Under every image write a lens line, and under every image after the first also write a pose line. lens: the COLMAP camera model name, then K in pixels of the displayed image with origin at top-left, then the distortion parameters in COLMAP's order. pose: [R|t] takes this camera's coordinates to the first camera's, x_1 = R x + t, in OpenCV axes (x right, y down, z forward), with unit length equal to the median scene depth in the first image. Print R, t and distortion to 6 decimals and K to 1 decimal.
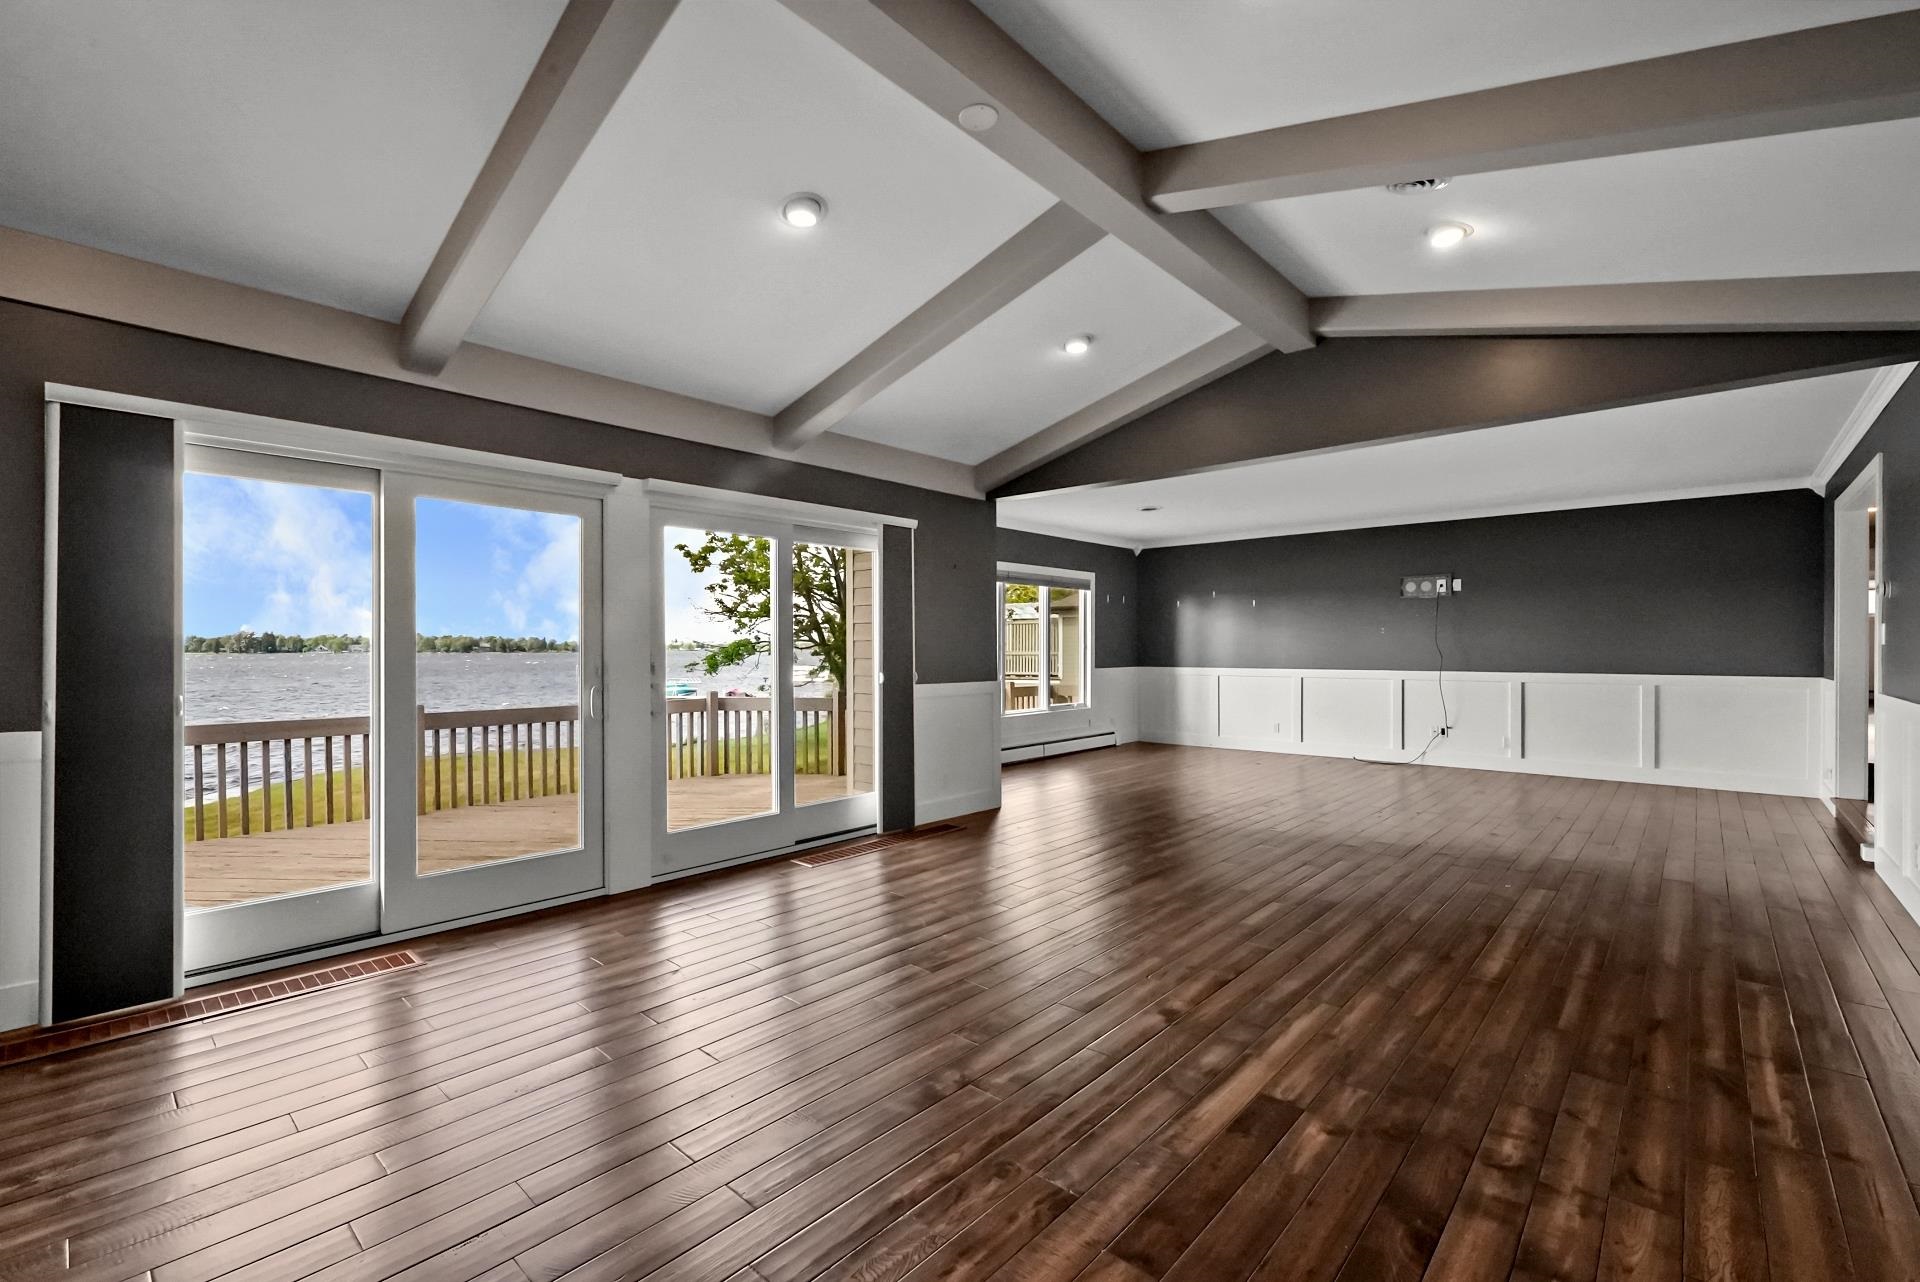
lens RADIAL K [[836.6, 0, 958.9], [0, 836.6, 643.0], [0, 0, 1]] dist [-0.009661, 0.000043]
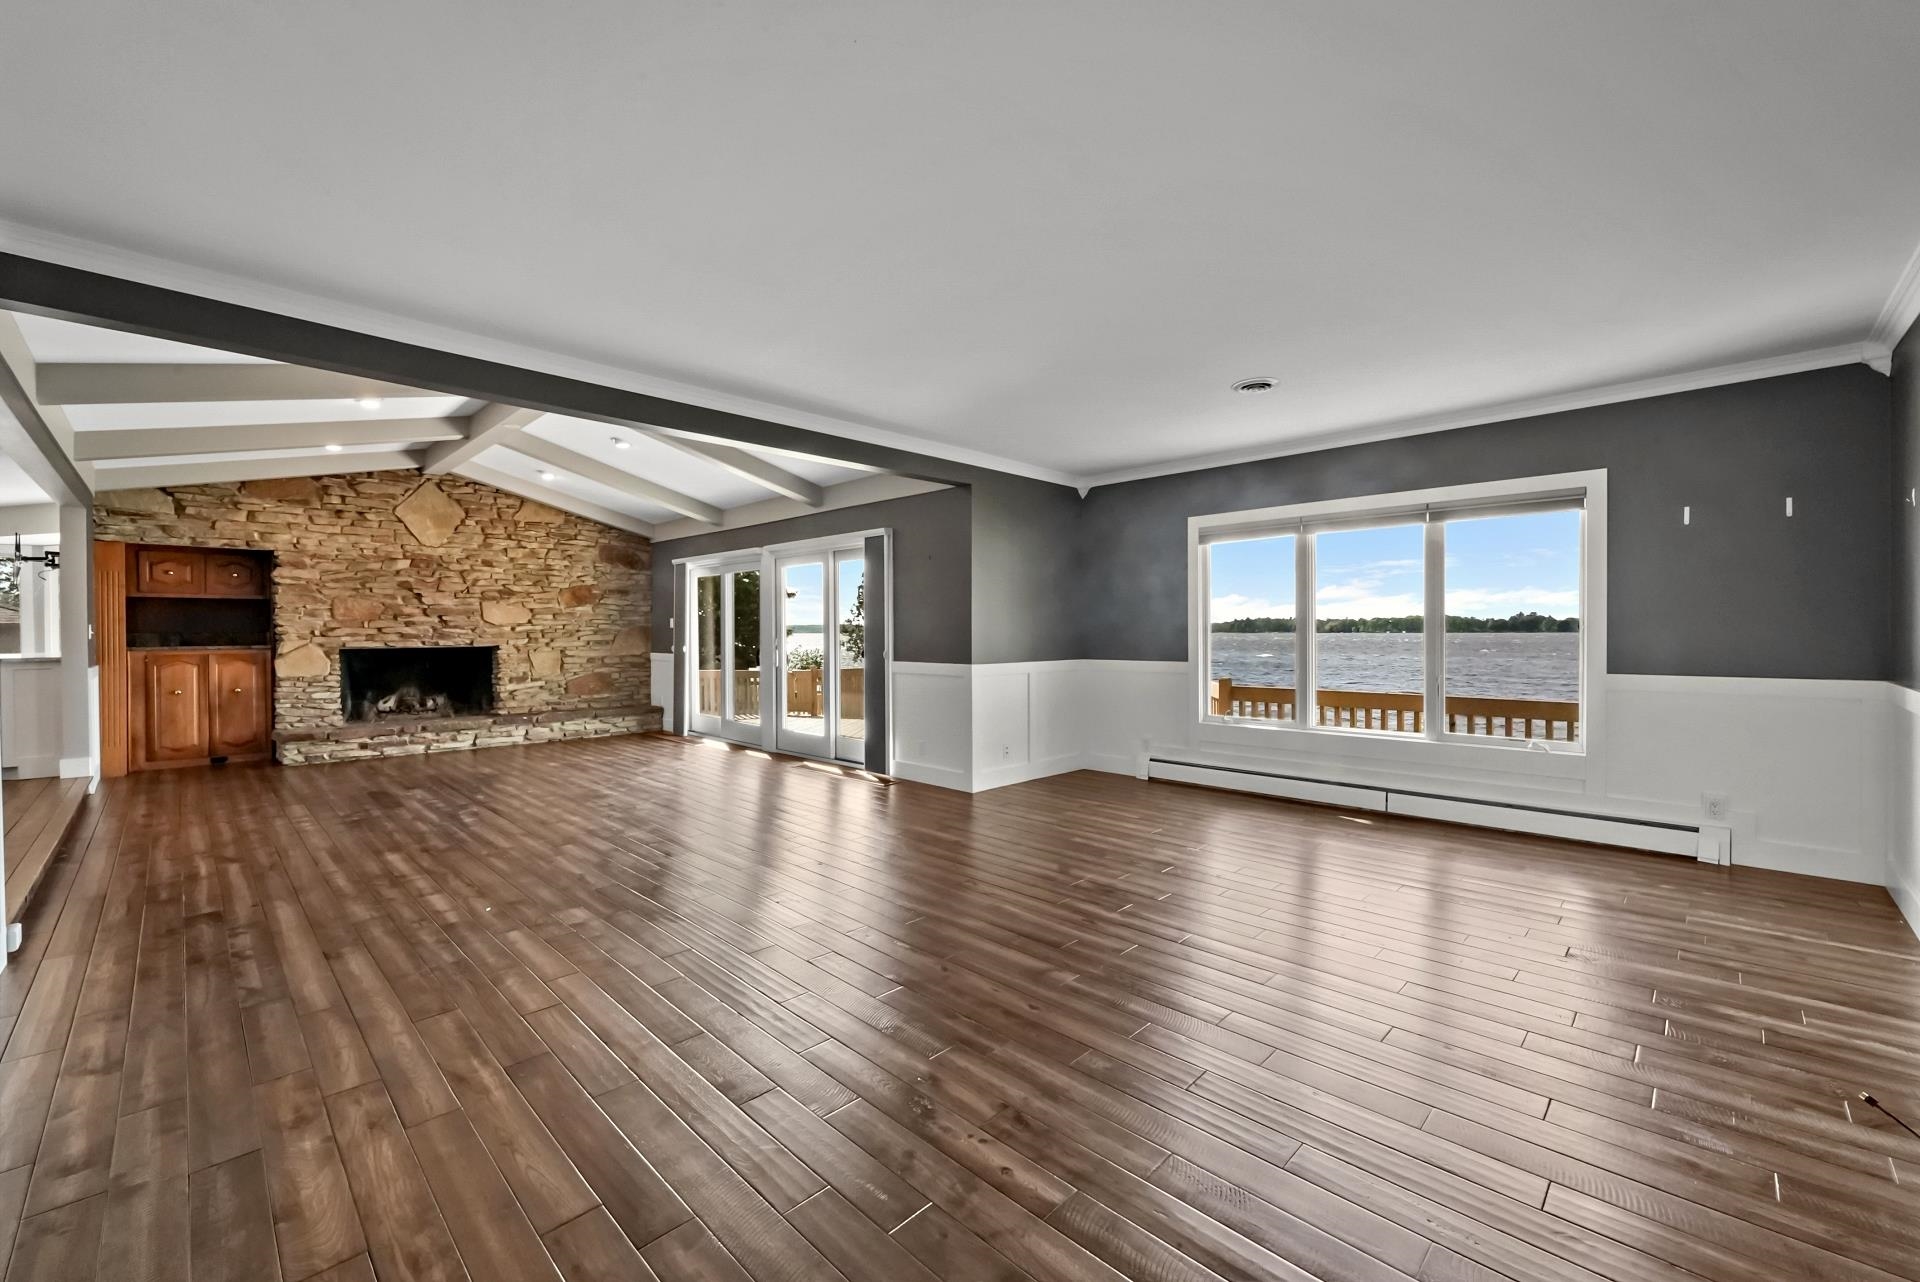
lens RADIAL K [[776.5, 0, 959.3], [0, 776.5, 644.3], [0, 0, 1]] dist [-0.002127, 0.000363]
pose [[-0.083838, 0.023934, -0.996192, 0.674716], [0.011322, 0.999670, 0.023065, -0.000735], [0.996415, -0.009345, -0.084081, 0.739372]]
